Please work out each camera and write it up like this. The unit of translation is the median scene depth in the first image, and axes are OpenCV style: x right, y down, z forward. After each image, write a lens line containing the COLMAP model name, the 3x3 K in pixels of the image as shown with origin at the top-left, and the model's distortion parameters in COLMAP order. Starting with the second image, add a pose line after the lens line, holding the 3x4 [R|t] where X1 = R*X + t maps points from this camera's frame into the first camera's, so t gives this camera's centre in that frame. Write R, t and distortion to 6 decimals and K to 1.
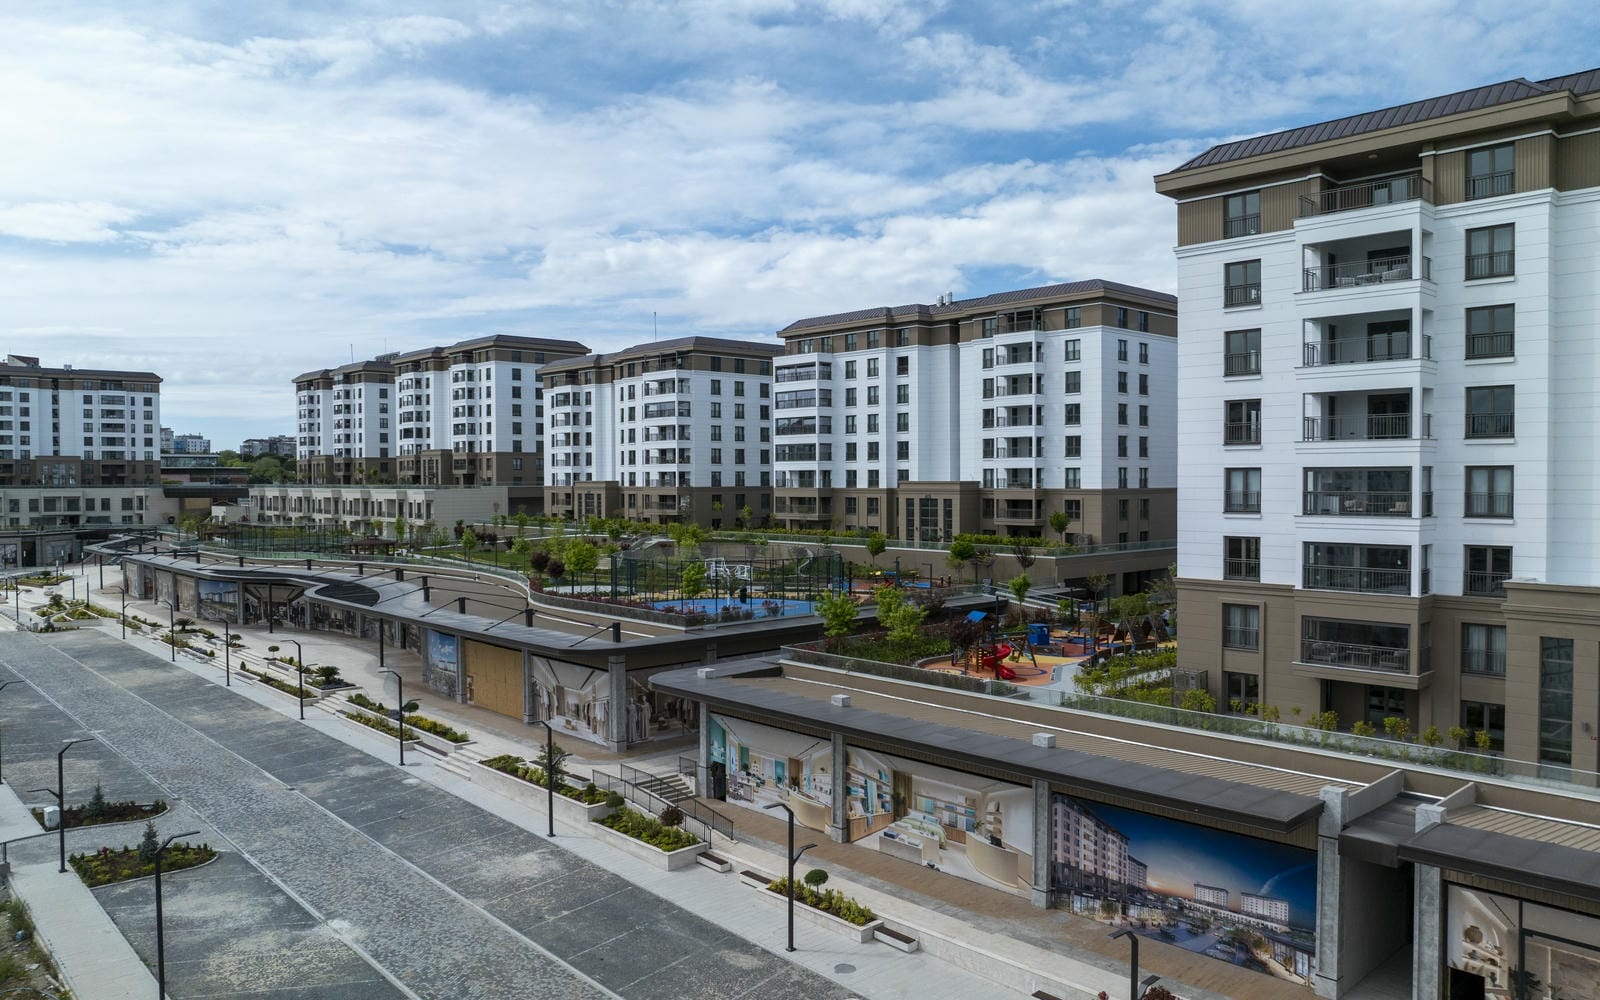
lens RADIAL K [[1107.0, 0, 800.0], [0, 1107.0, 500.0], [0, 0, 1]] dist [-0.038642, -0.000242]
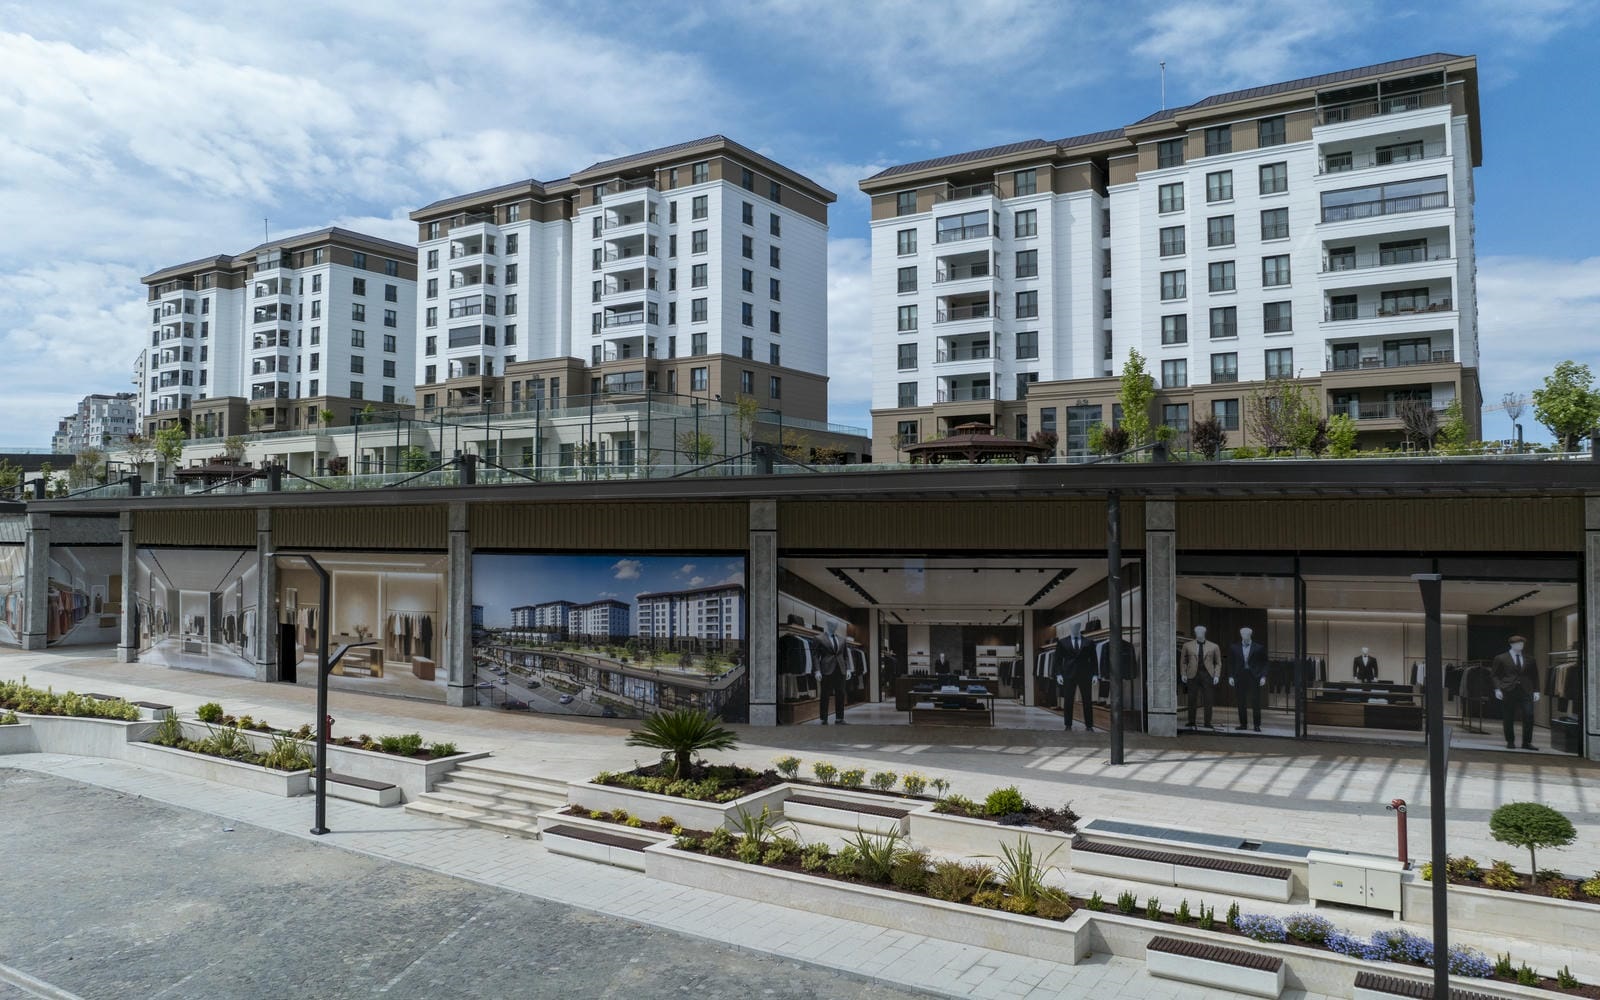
lens RADIAL K [[1110.3, 0, 793.1], [0, 1110.3, 477.2], [0, 0, 1]] dist [-0.040131, -0.006759]
pose [[0.967572, 0.018557, 0.251914, -0.289863], [0.000435, 0.997174, -0.075127, 0.040919], [-0.252596, 0.072800, 0.964829, 0.388358]]
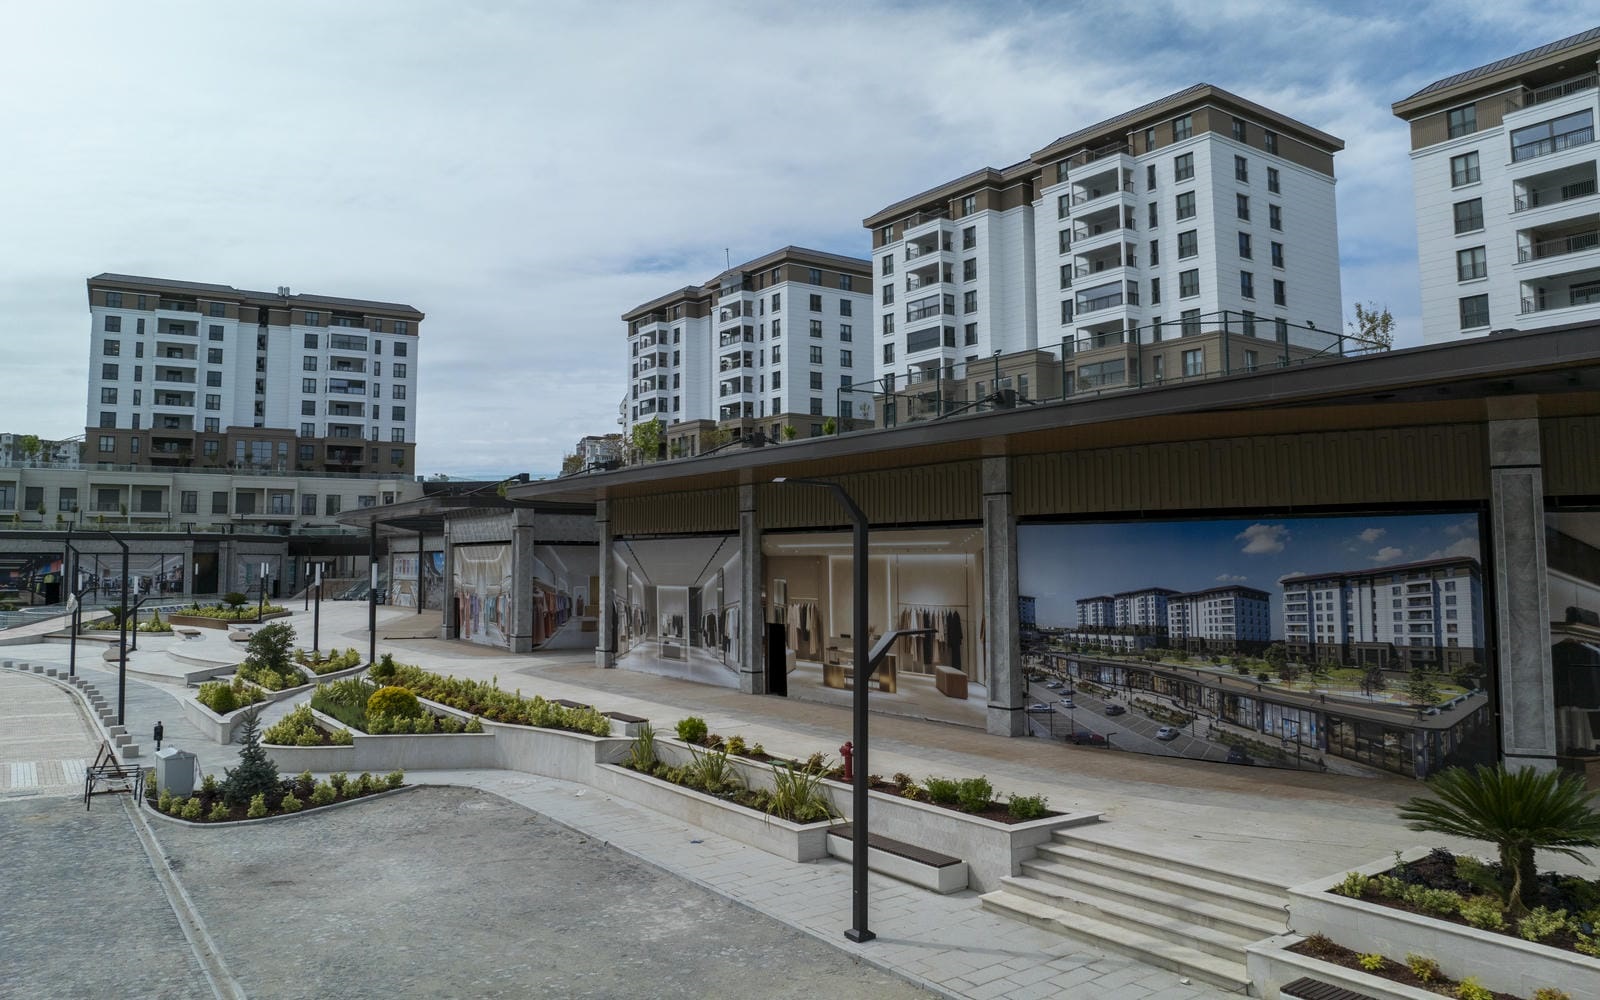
lens RADIAL K [[1110.3, 0, 793.1], [0, 1110.3, 477.2], [0, 0, 1]] dist [-0.040131, -0.006759]
pose [[0.990767, -0.008379, -0.135318, -0.299530], [-0.005015, 0.995141, -0.098332, 0.045449], [0.135484, 0.098103, 0.985911, 0.428300]]
